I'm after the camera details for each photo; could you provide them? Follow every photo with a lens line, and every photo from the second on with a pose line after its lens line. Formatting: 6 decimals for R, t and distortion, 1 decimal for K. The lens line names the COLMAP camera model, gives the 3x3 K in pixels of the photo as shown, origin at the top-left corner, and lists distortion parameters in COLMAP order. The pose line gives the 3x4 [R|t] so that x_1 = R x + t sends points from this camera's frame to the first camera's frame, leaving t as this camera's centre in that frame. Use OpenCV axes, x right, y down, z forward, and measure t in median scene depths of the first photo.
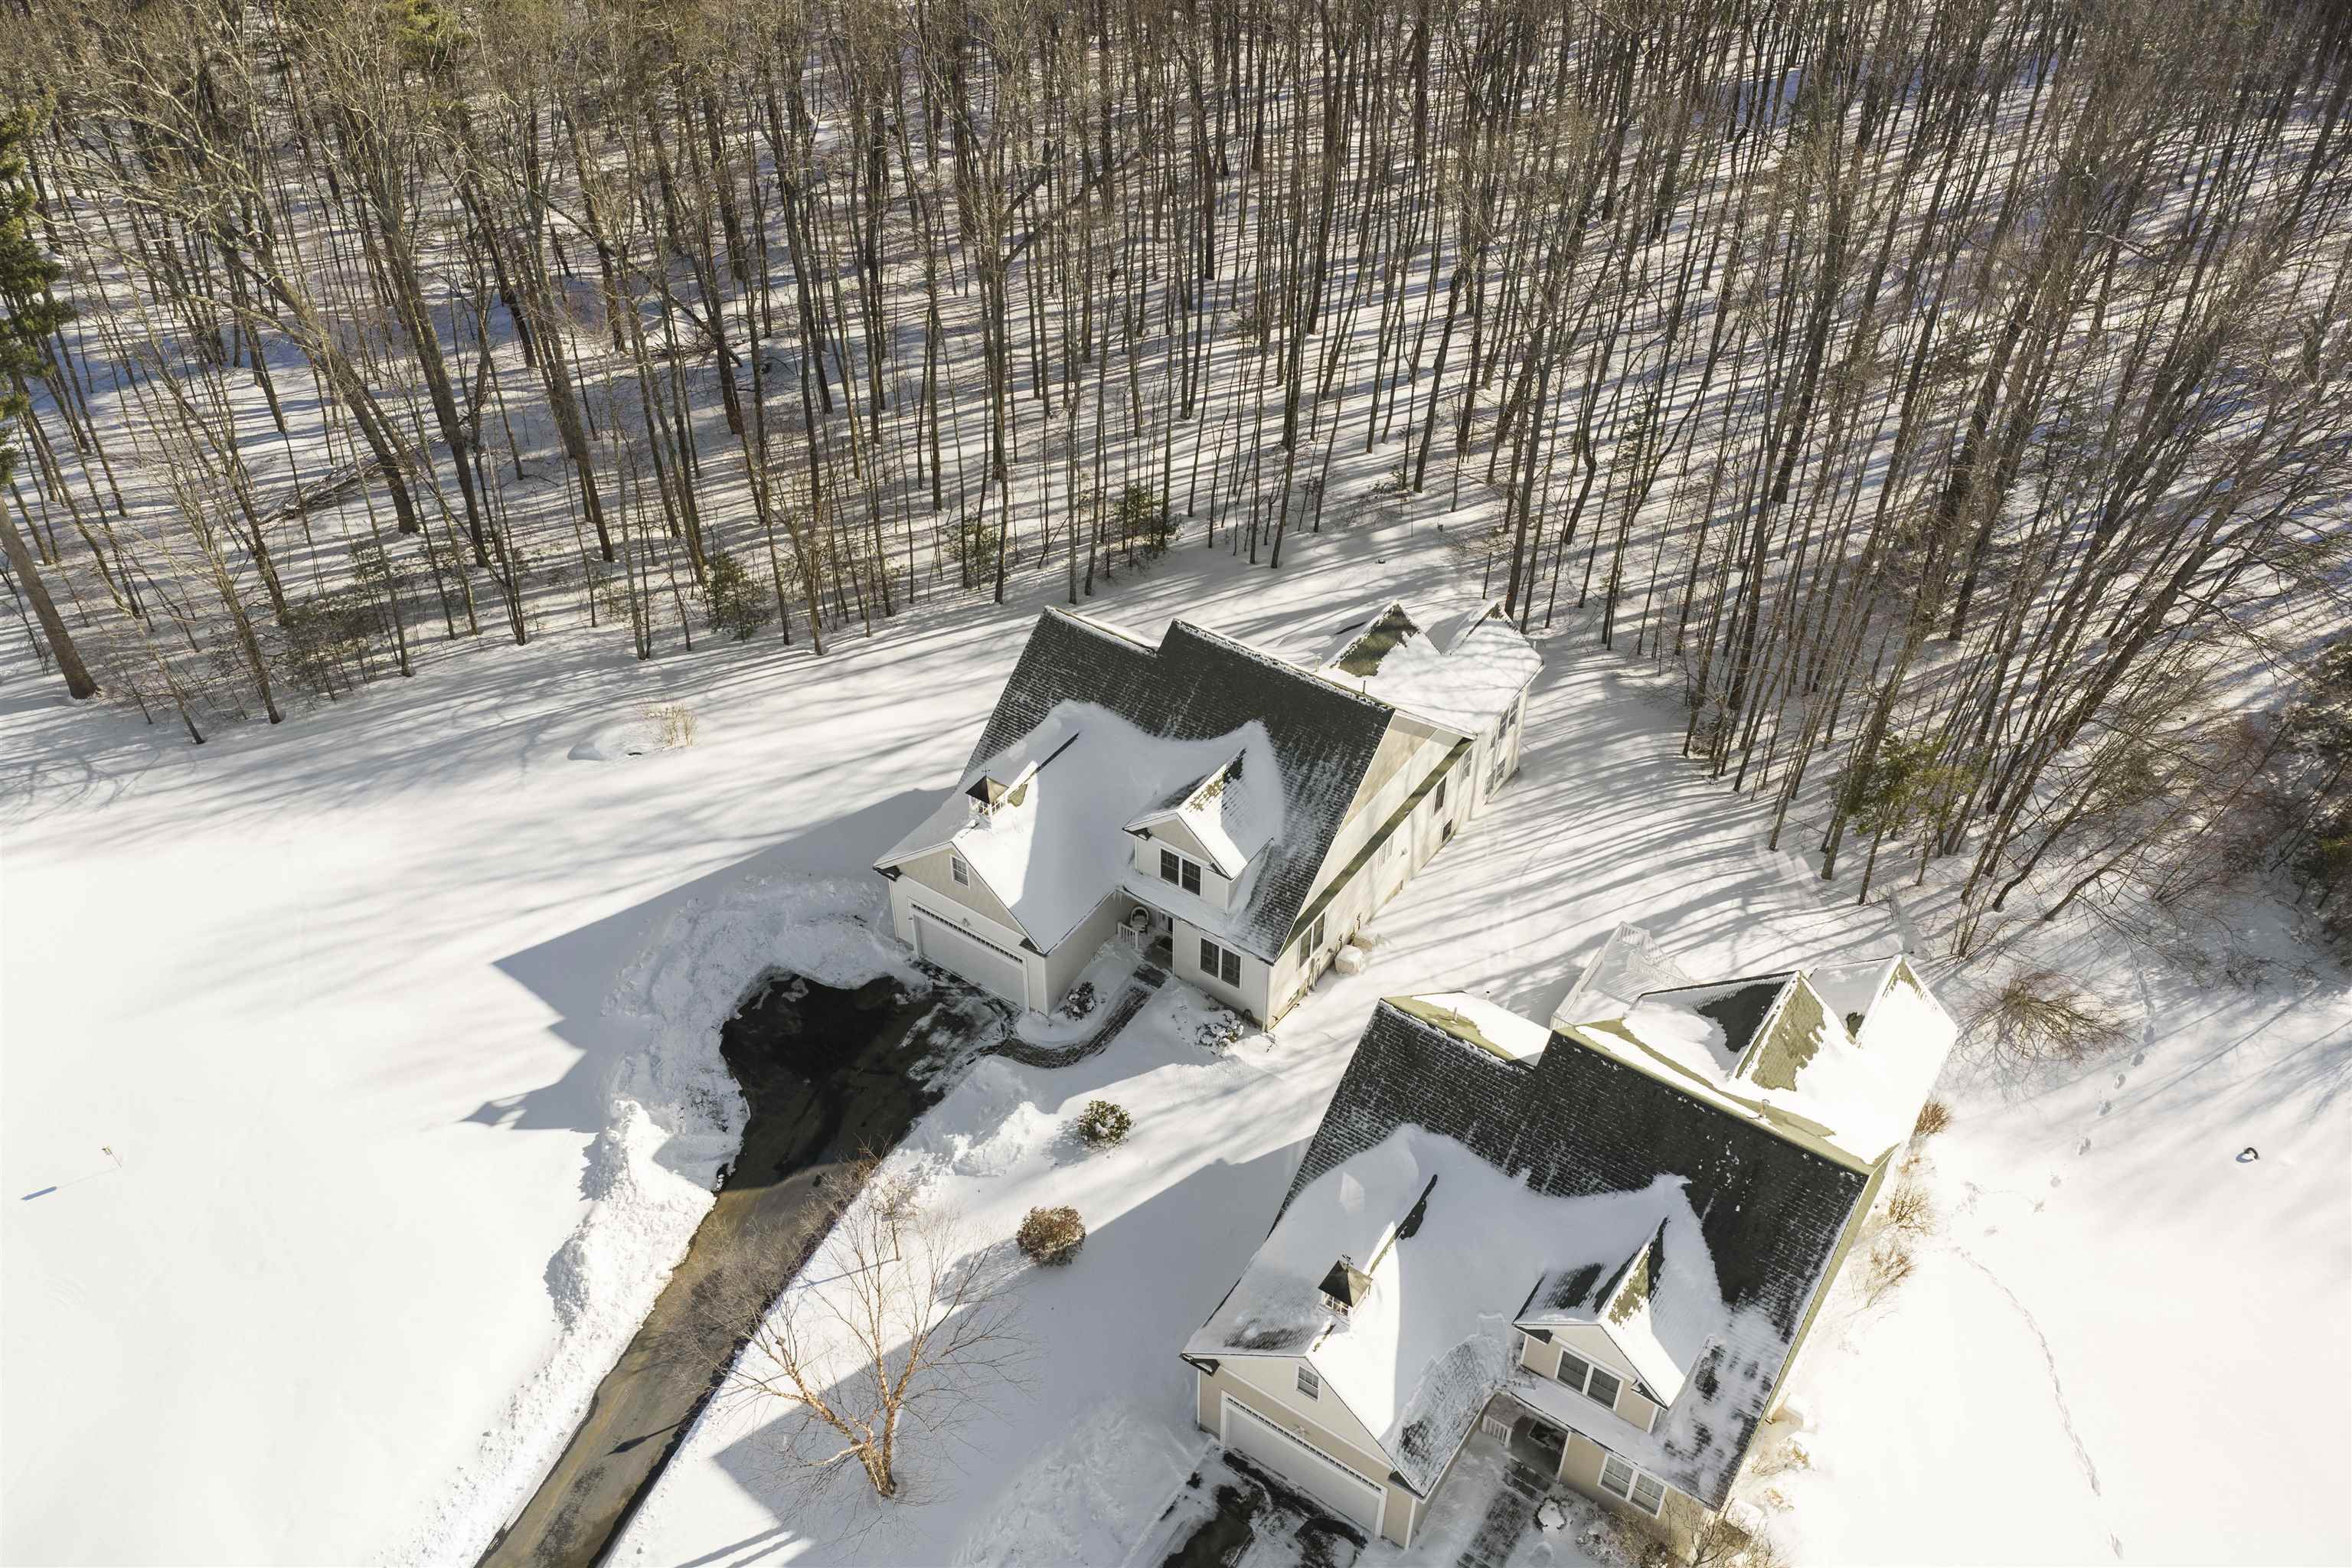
lens RADIAL K [[1959.6, 0, 1187.3], [0, 1959.6, 785.6], [0, 0, 1]] dist [0.005613, -0.021235]
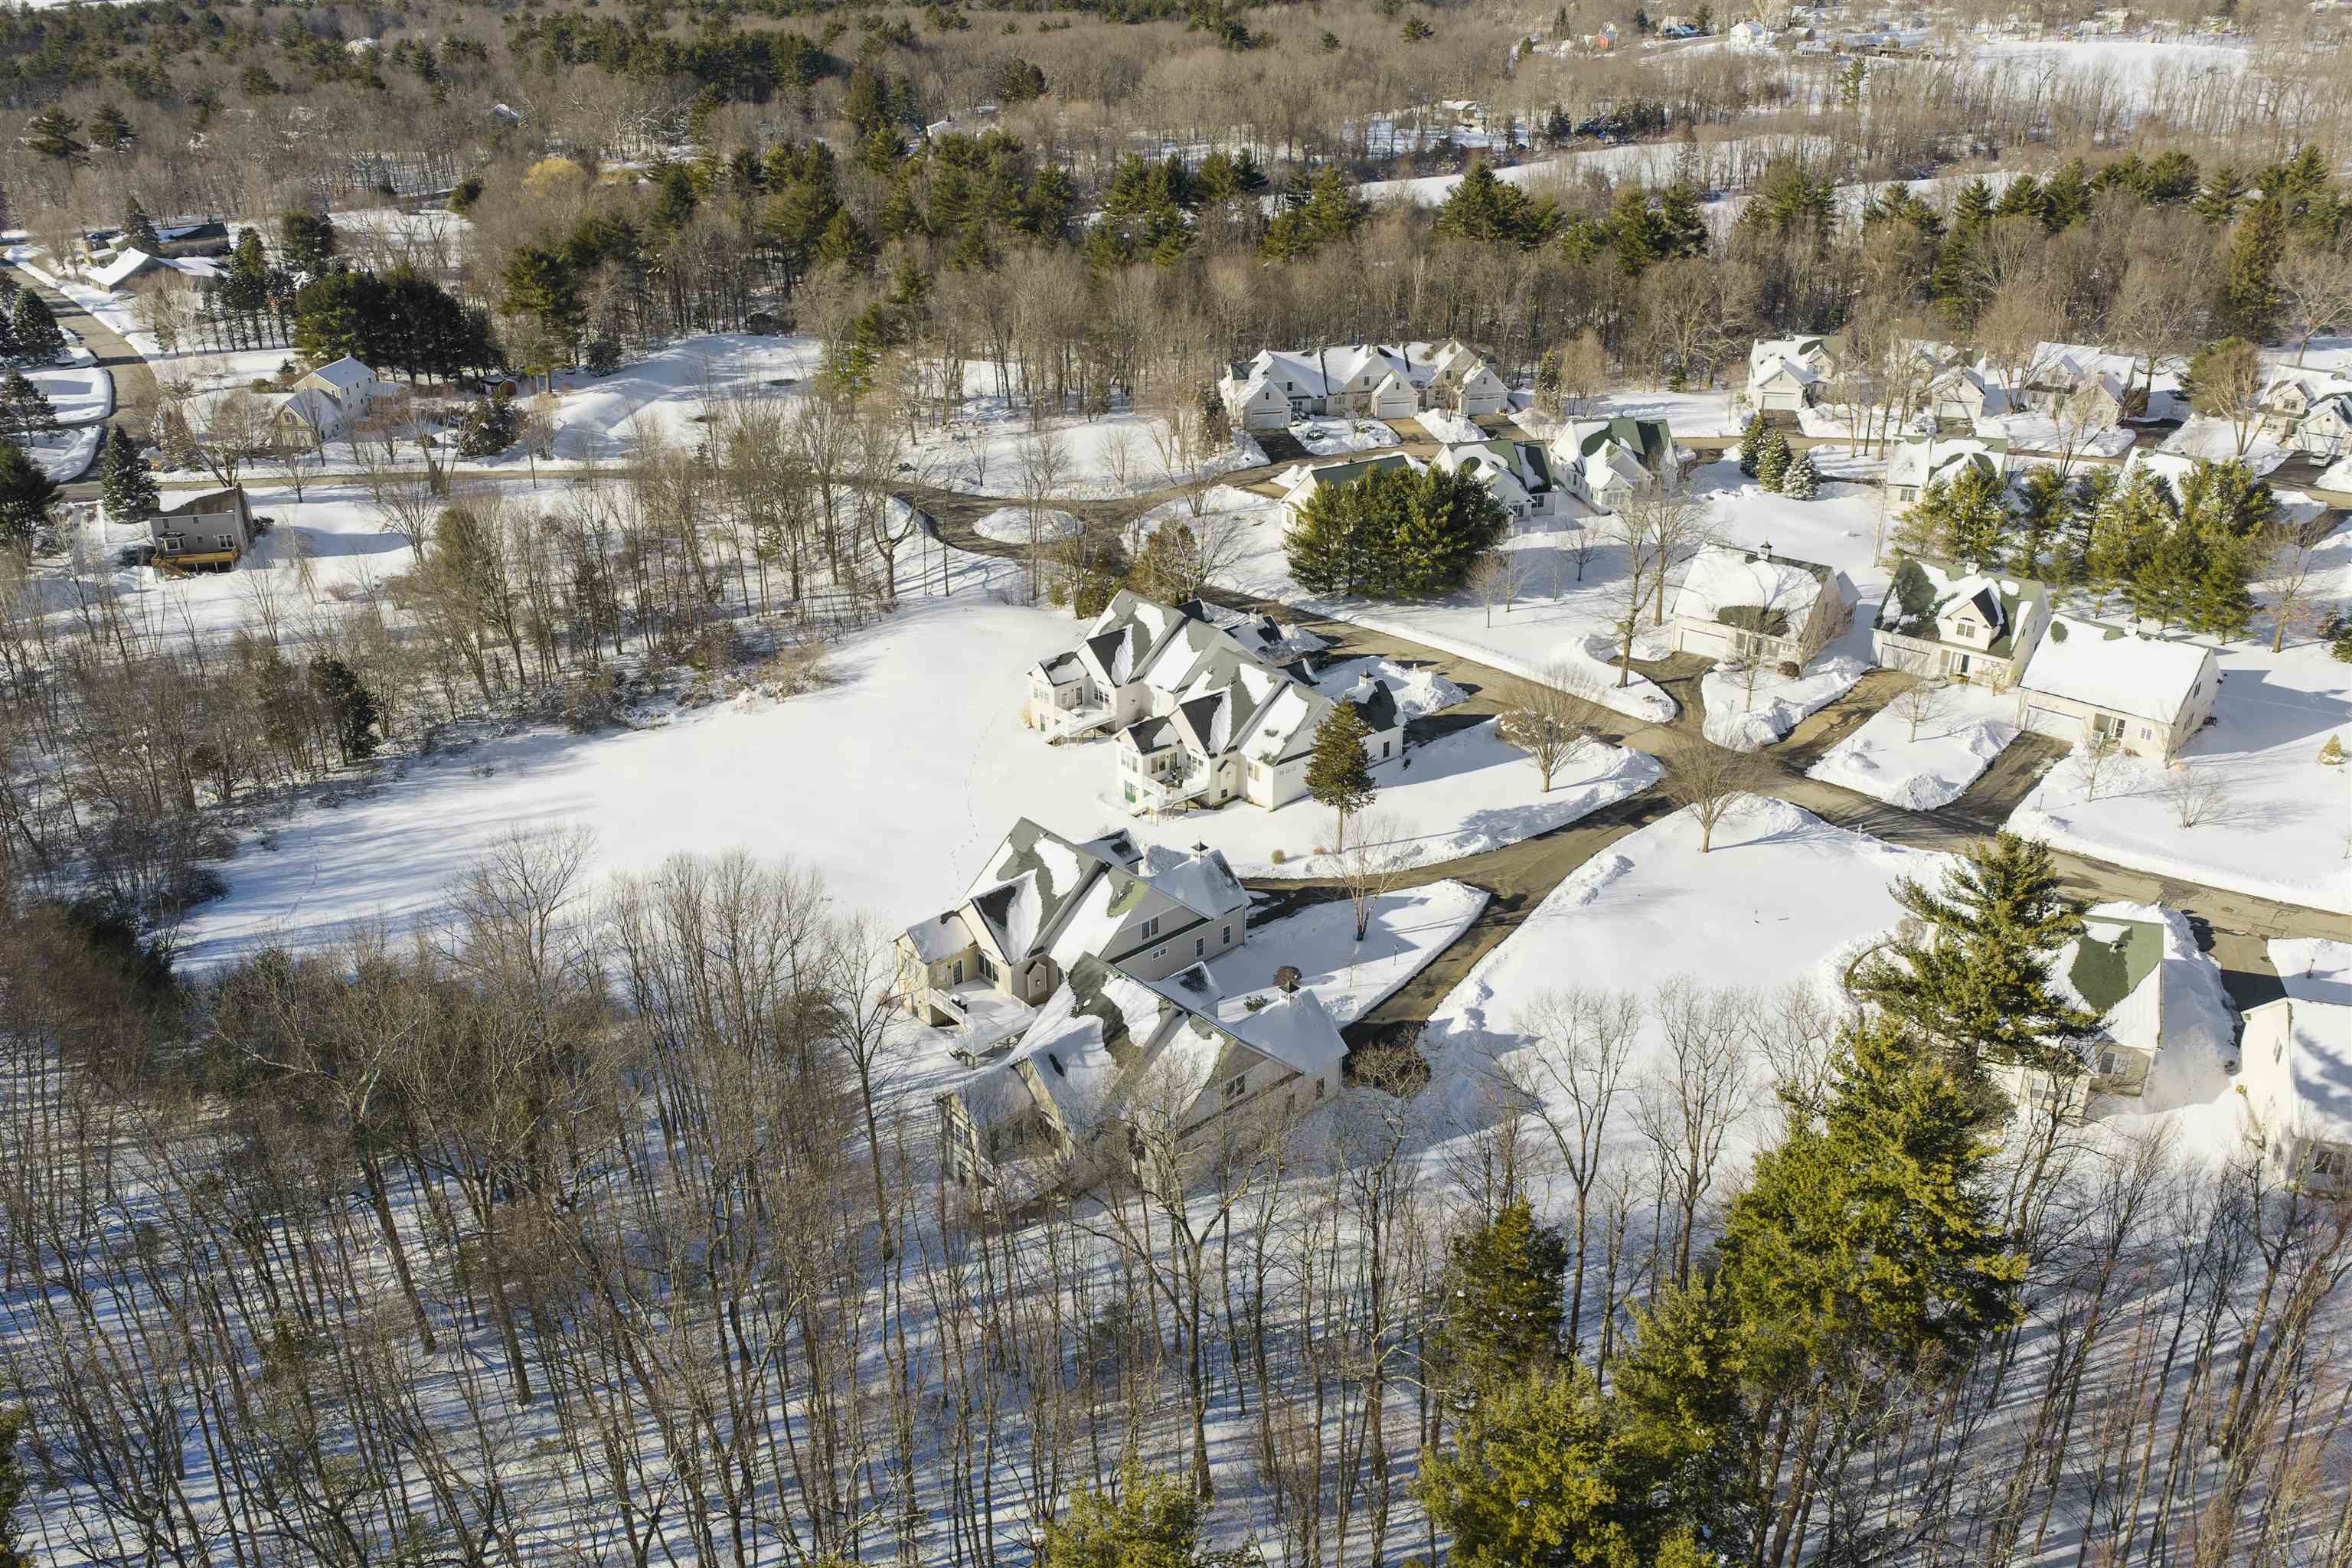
lens RADIAL K [[1959.6, 0, 1187.3], [0, 1959.6, 785.6], [0, 0, 1]] dist [0.005613, -0.021235]
pose [[-0.969708, -0.120371, 0.212547, -0.404474], [0.146278, 0.410703, 0.899959, -1.926054], [-0.195623, 0.903789, -0.380655, 1.609953]]
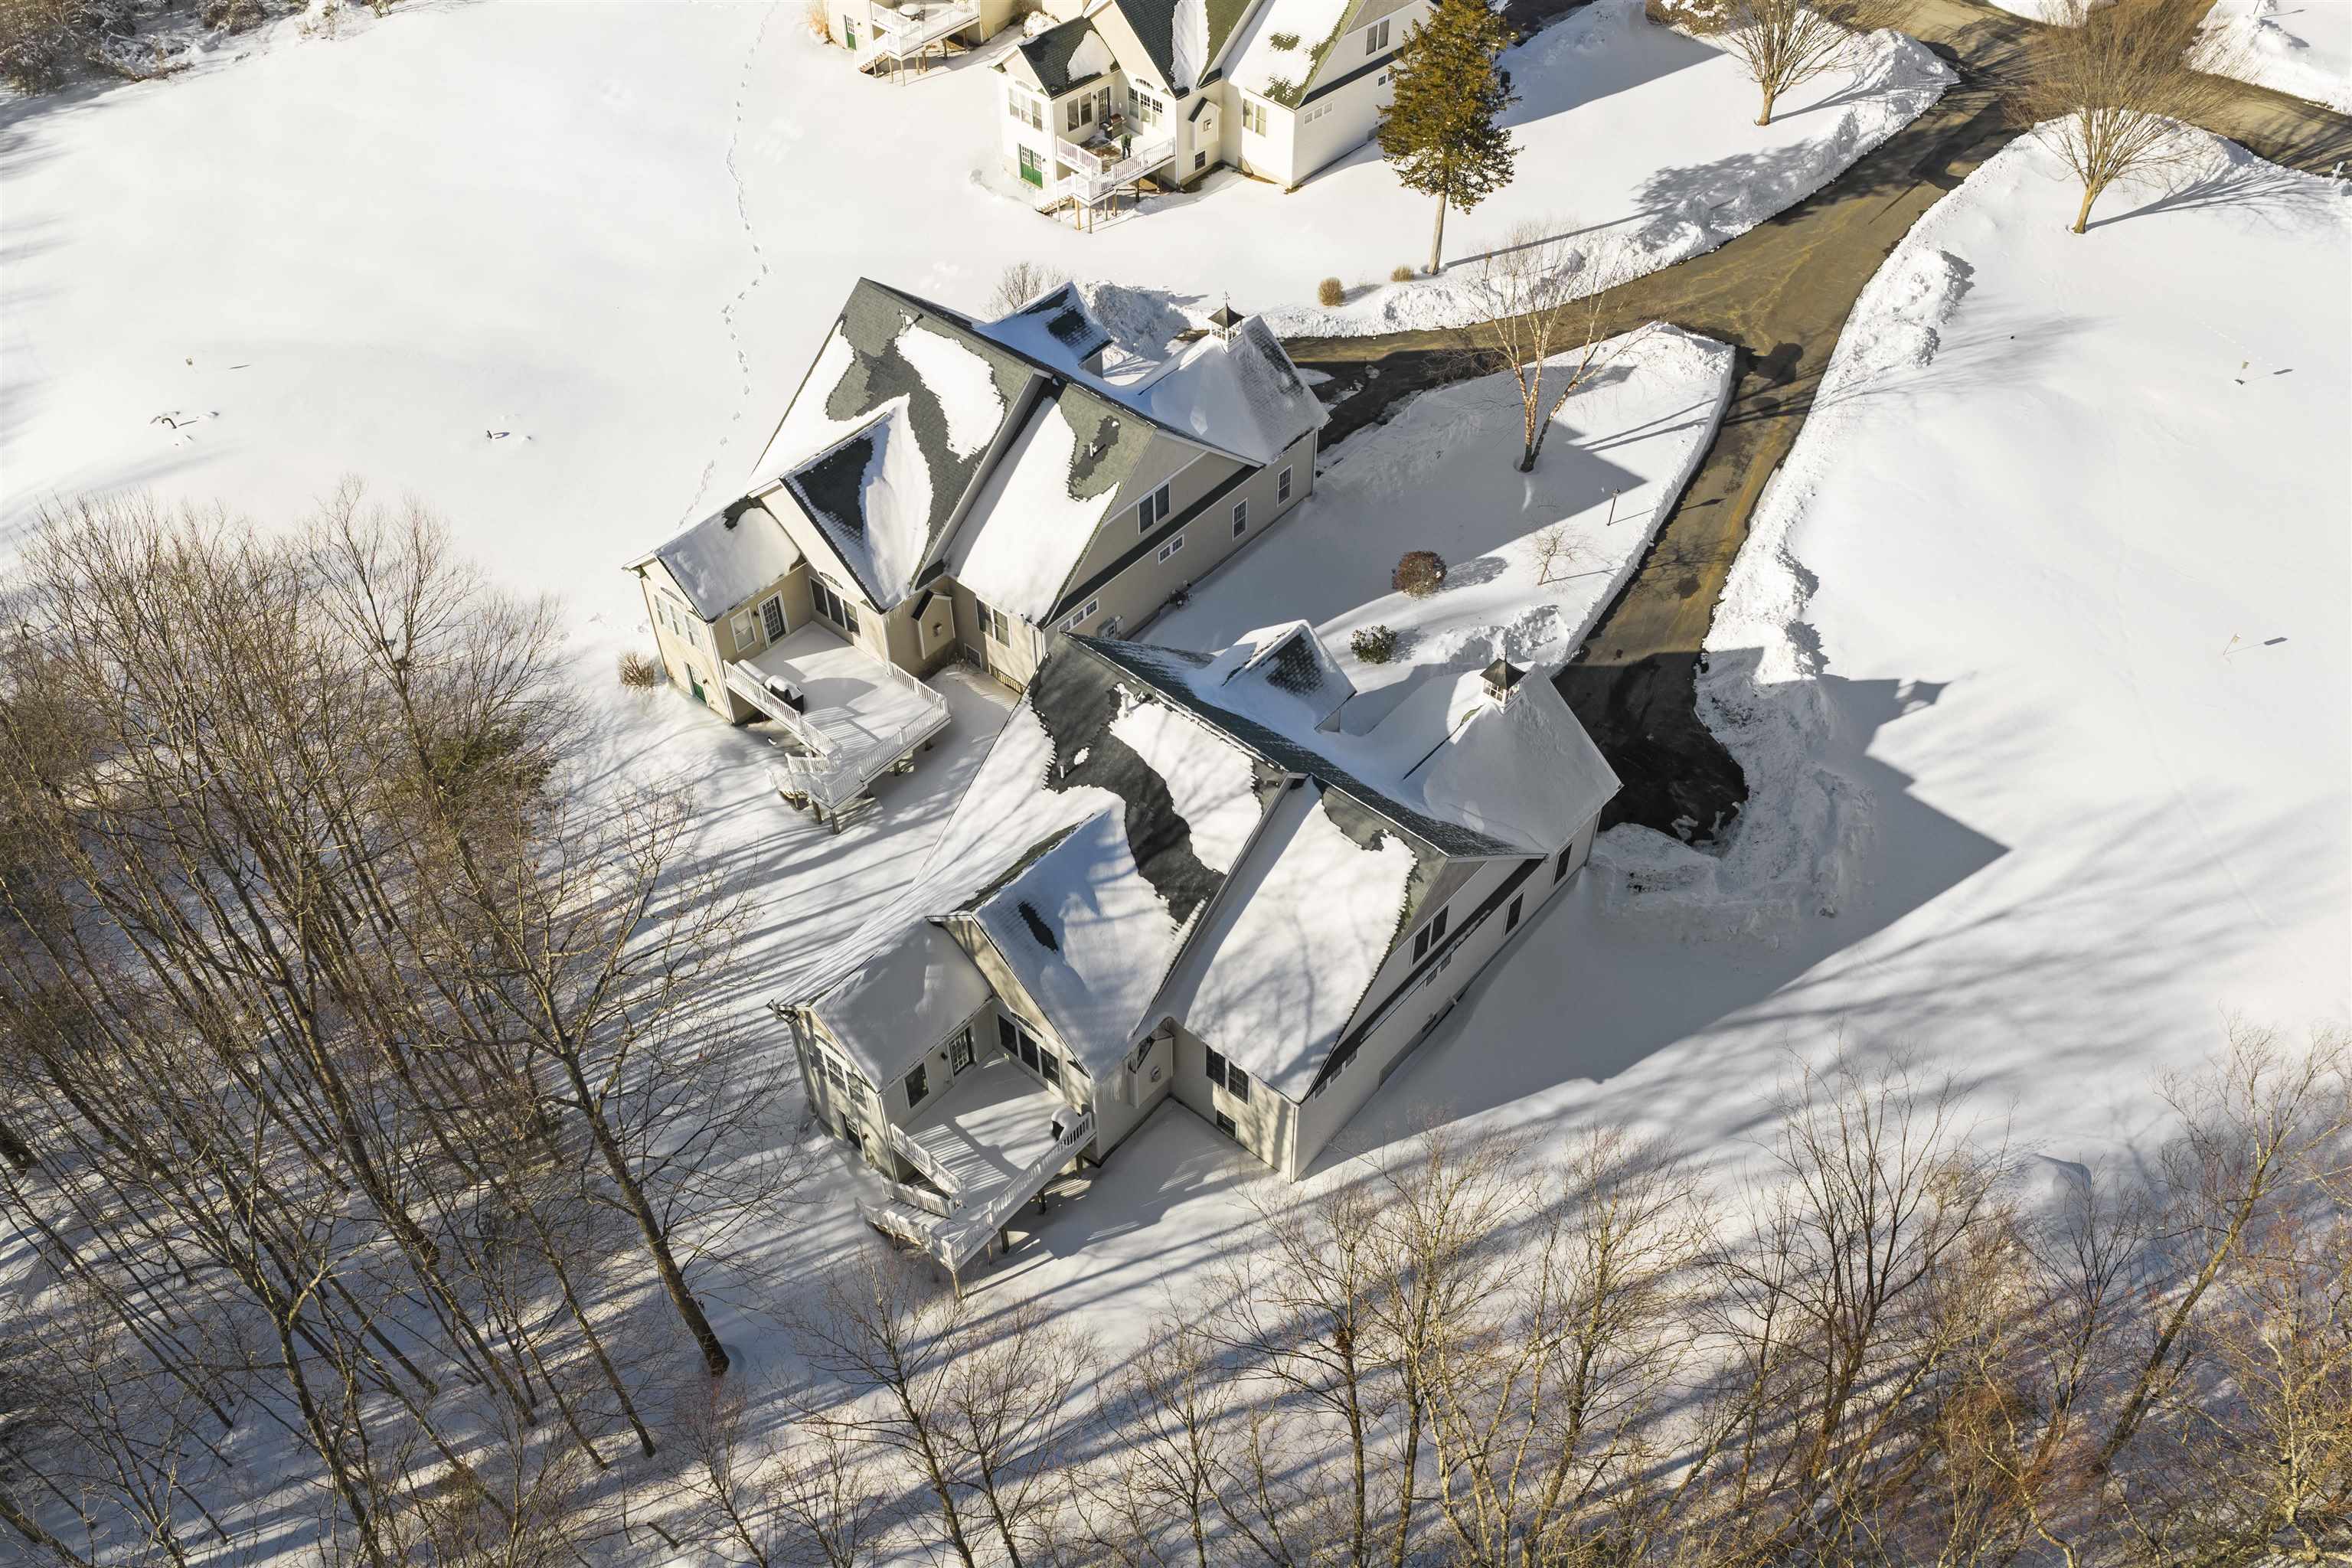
lens RADIAL K [[1959.6, 0, 1187.3], [0, 1959.6, 785.6], [0, 0, 1]] dist [0.005613, -0.021235]
pose [[-0.992173, -0.102121, 0.071864, -0.022398], [0.067413, 0.046394, 0.996646, -0.952046], [-0.105112, 0.993690, -0.039146, 1.112853]]
